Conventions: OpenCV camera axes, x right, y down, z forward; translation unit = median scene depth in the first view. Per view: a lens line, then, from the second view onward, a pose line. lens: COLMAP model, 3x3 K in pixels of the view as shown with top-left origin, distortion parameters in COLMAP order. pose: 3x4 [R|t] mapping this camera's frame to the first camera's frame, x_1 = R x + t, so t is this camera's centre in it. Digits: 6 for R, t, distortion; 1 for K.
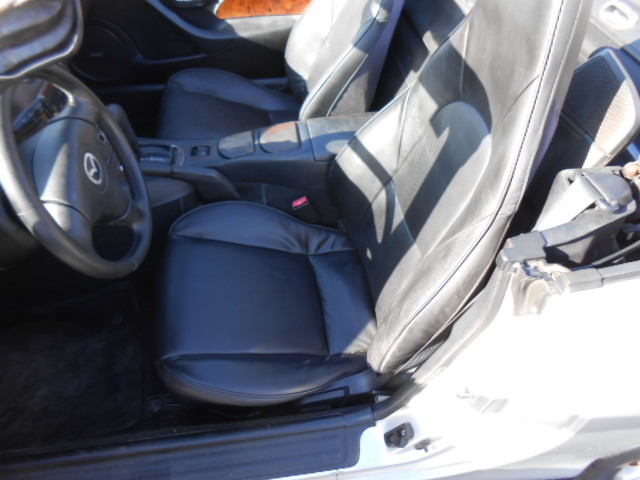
lens RADIAL K [[481.7, 0, 317.3], [0, 481.7, 238.9], [0, 0, 1]] dist [-0.047627, 0.044245]
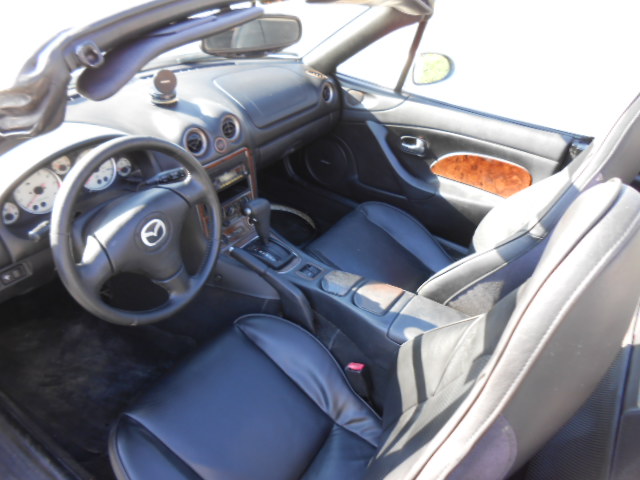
lens RADIAL K [[481.7, 0, 321.1], [0, 481.7, 240.5], [0, 0, 1]] dist [-0.047627, 0.044245]
pose [[0.735888, 0.419724, -0.531319, 0.294746], [-0.541568, 0.835848, -0.089792, -0.156434], [0.406414, 0.353822, 0.842400, 0.115317]]
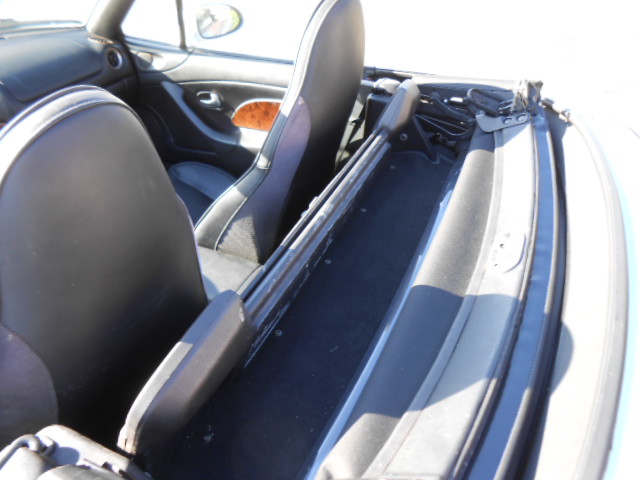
lens RADIAL K [[481.7, 0, 321.3], [0, 481.7, 242.5], [0, 0, 1]] dist [-0.047627, 0.044245]
pose [[0.847663, 0.323390, -0.420579, 0.613778], [-0.391884, 0.916035, -0.085476, -0.280705], [0.357623, 0.237273, 0.903221, 0.251580]]
